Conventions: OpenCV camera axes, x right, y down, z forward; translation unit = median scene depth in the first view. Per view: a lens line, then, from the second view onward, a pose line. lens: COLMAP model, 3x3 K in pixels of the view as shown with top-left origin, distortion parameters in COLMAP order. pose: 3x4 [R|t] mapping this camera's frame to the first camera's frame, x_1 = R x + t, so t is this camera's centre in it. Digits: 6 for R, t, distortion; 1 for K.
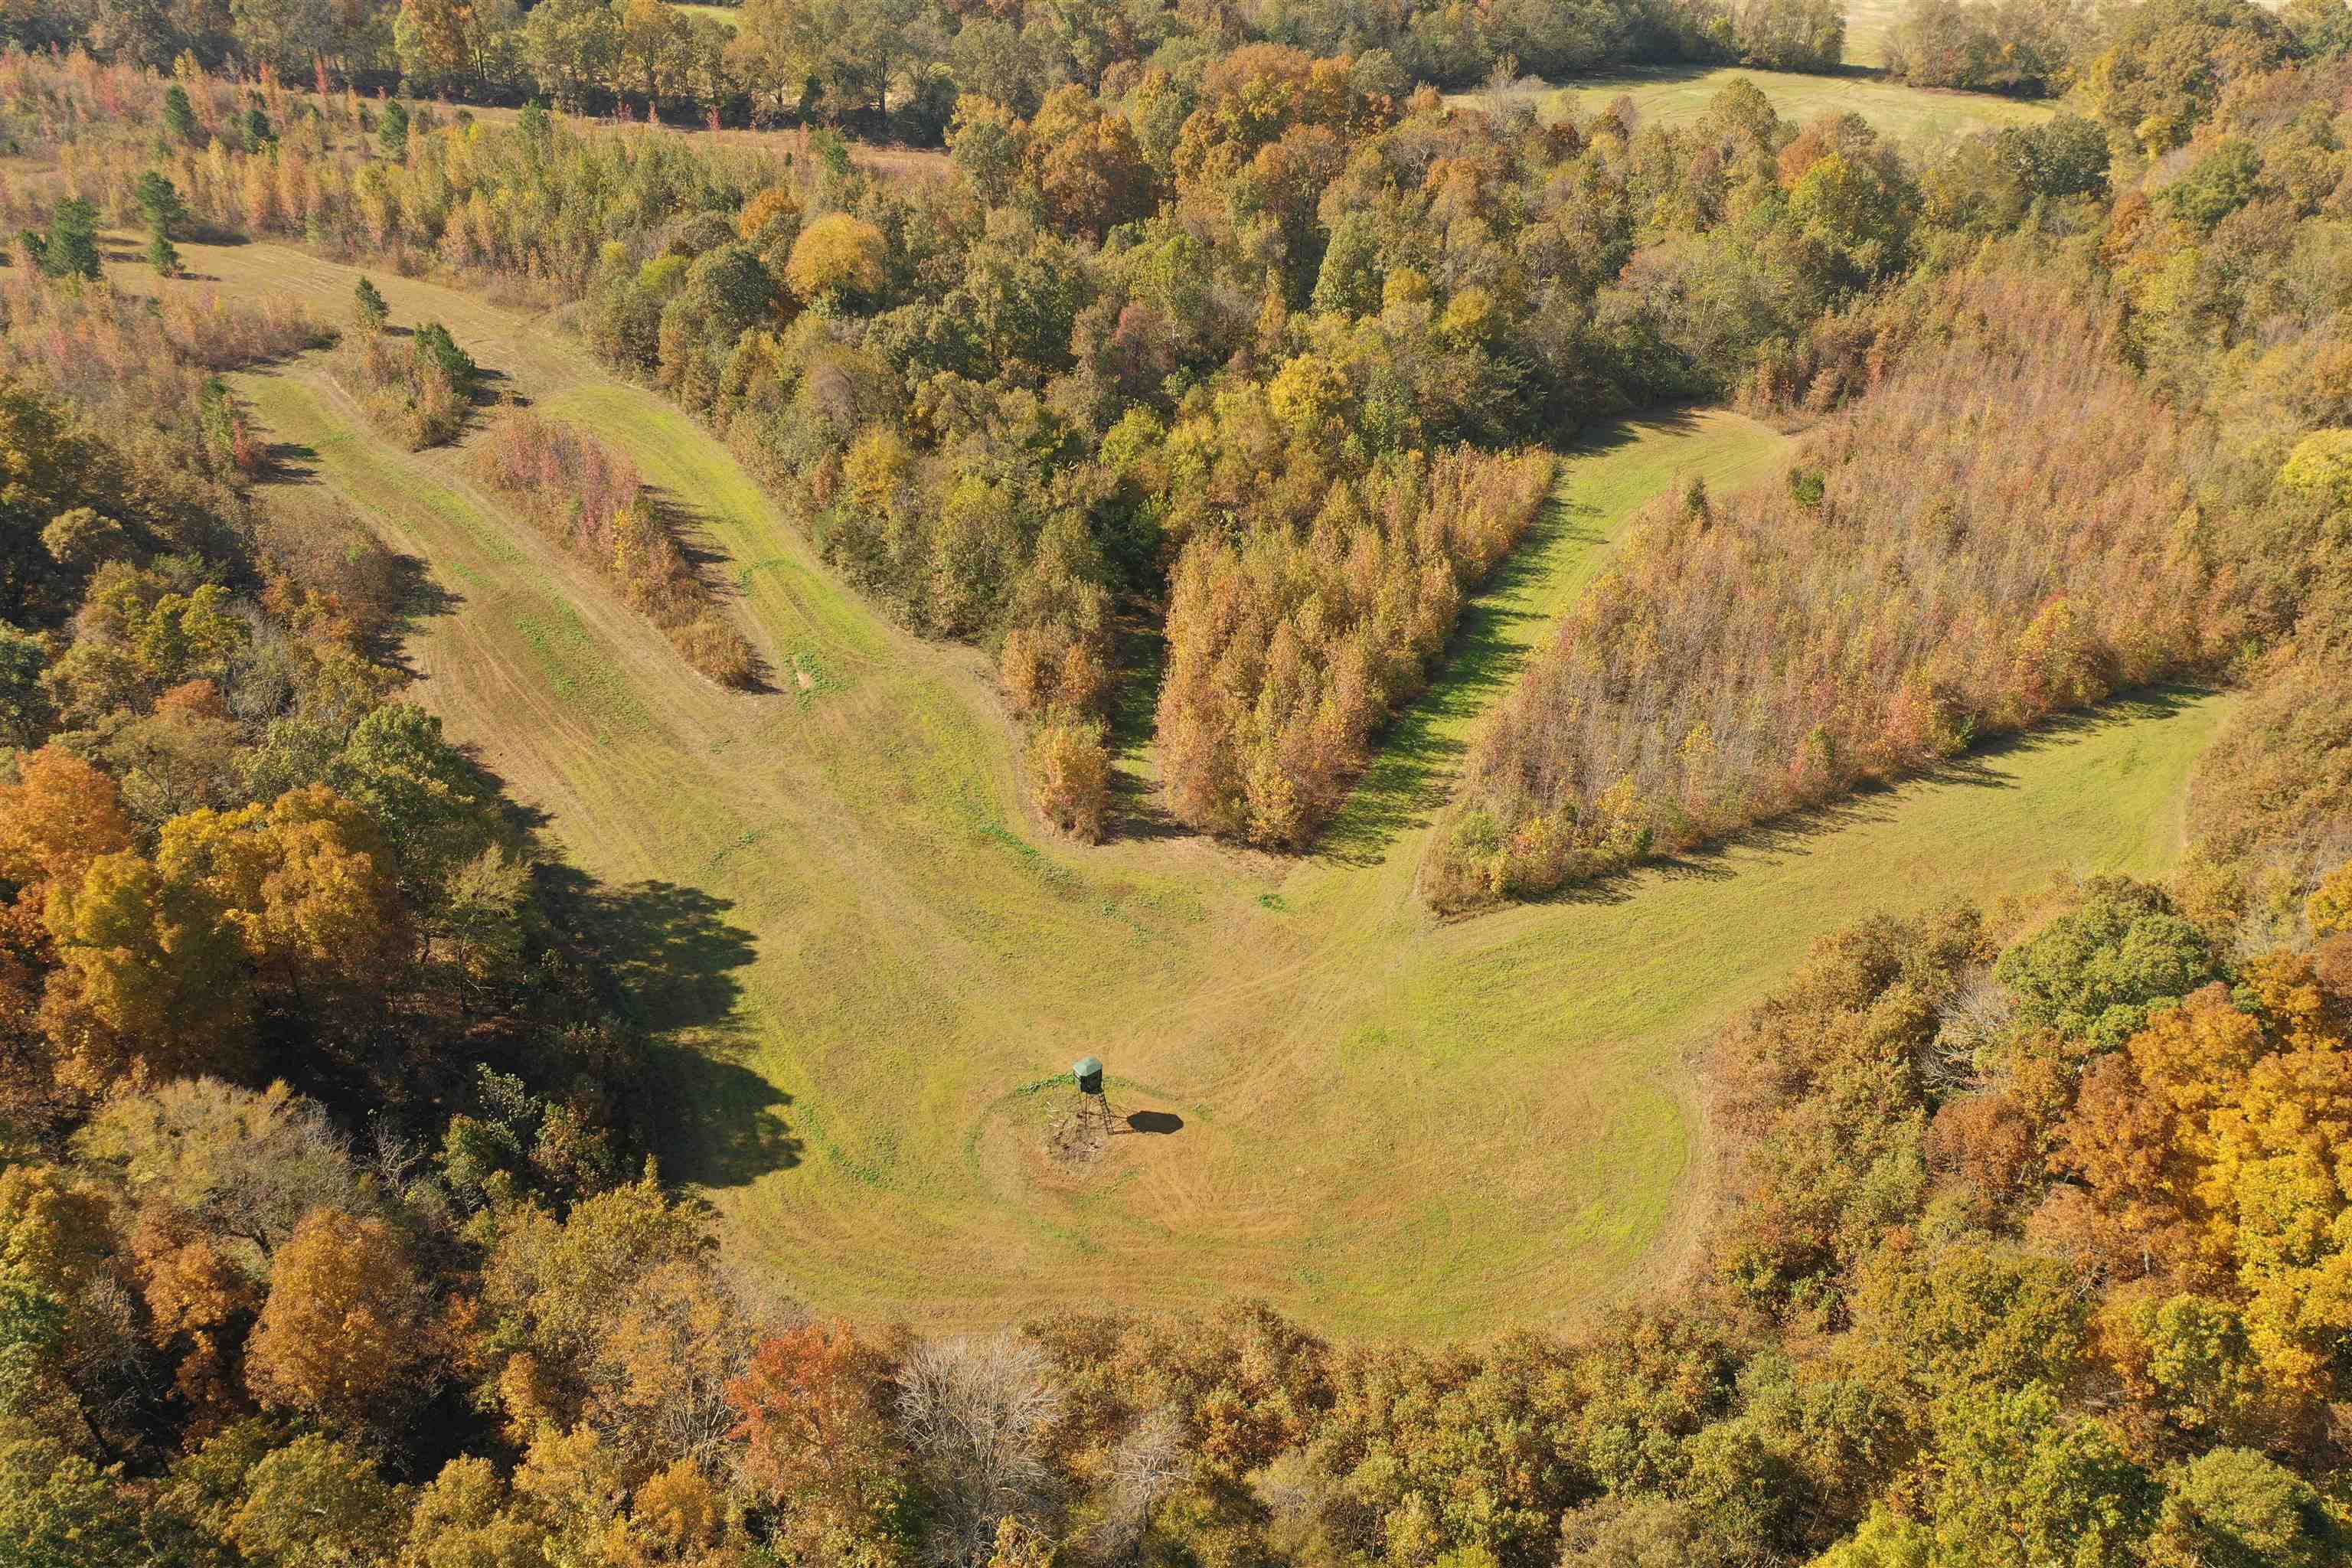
lens RADIAL K [[1853.2, 0, 1180.6], [0, 1853.2, 786.6], [0, 0, 1]] dist [0.000783, 0.001358]
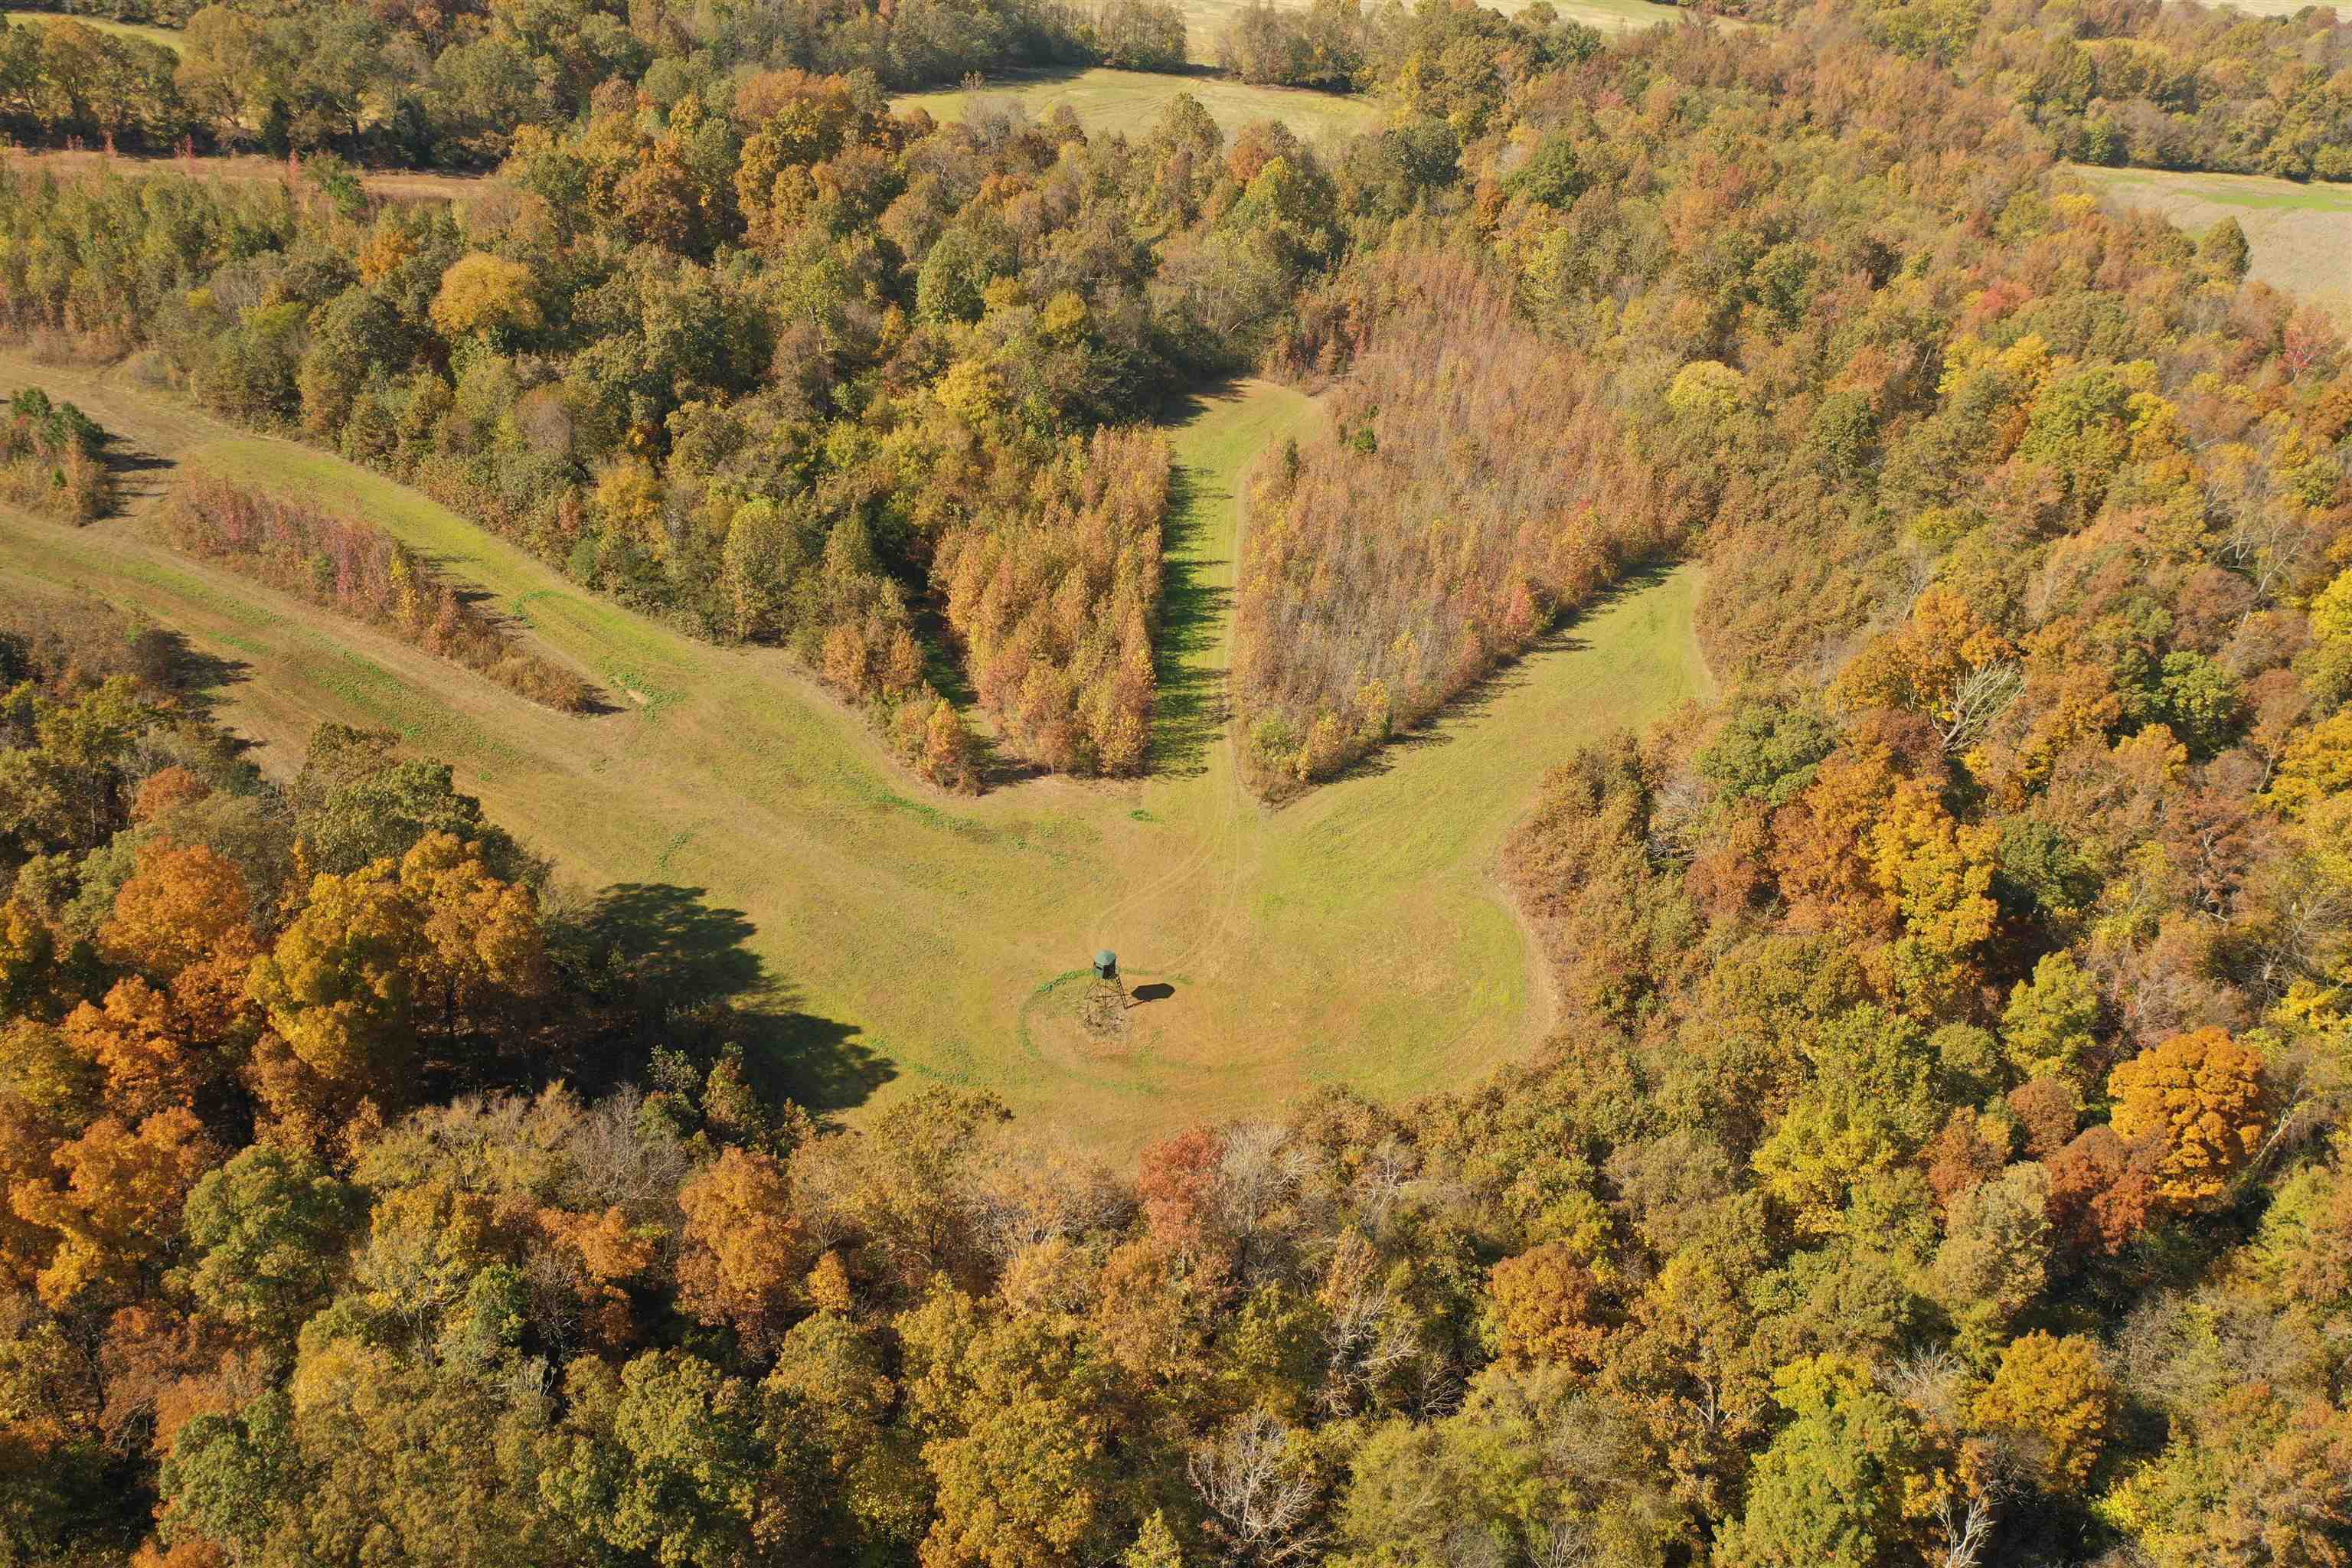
lens RADIAL K [[1853.2, 0, 1173.8], [0, 1853.2, 782.8], [0, 0, 1]] dist [0.000783, 0.001358]
pose [[0.914645, -0.155599, 0.373113, -0.305028], [0.148640, 0.987748, 0.047546, -0.011497], [-0.375940, 0.011972, 0.926567, -0.115002]]
